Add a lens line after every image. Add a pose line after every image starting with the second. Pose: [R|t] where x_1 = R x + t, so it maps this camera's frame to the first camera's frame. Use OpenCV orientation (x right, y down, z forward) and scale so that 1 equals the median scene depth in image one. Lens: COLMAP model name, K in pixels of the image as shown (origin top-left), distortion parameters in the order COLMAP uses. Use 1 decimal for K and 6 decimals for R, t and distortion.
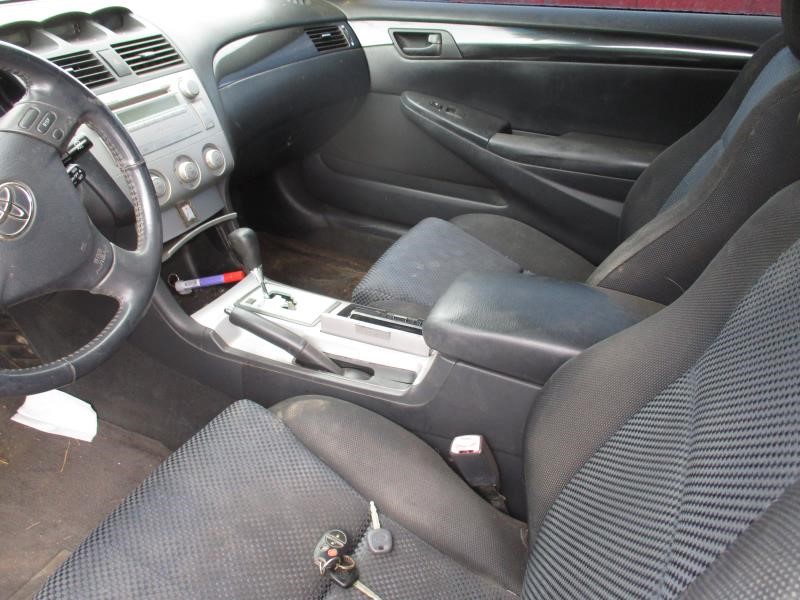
lens RADIAL K [[670.0, 0, 400.1], [0, 670.0, 299.1], [0, 0, 1]] dist [-0.022846, 0.004848]
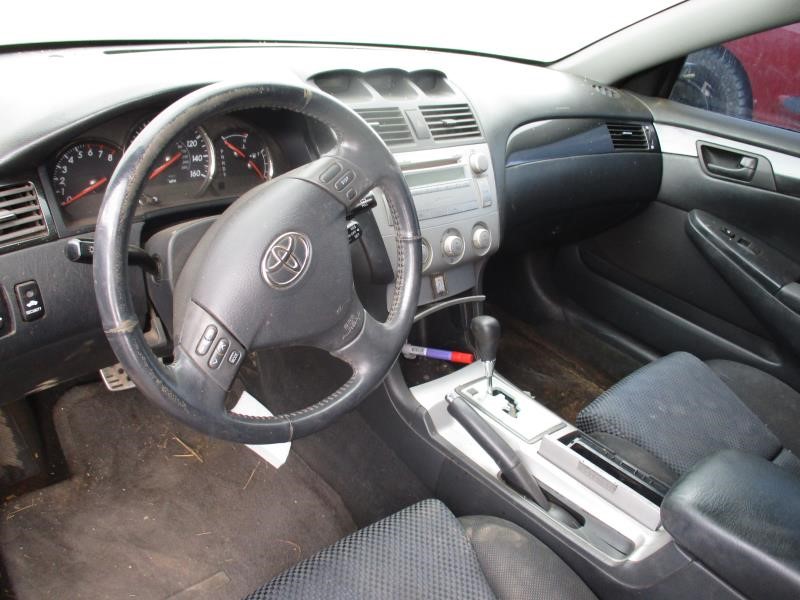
lens RADIAL K [[670.0, 0, 399.9], [0, 670.0, 300.7], [0, 0, 1]] dist [-0.022846, 0.004848]
pose [[0.910386, 0.281764, -0.302996, -0.068275], [-0.305763, 0.951505, -0.033872, -0.055970], [0.278758, 0.123481, 0.952390, 0.063010]]
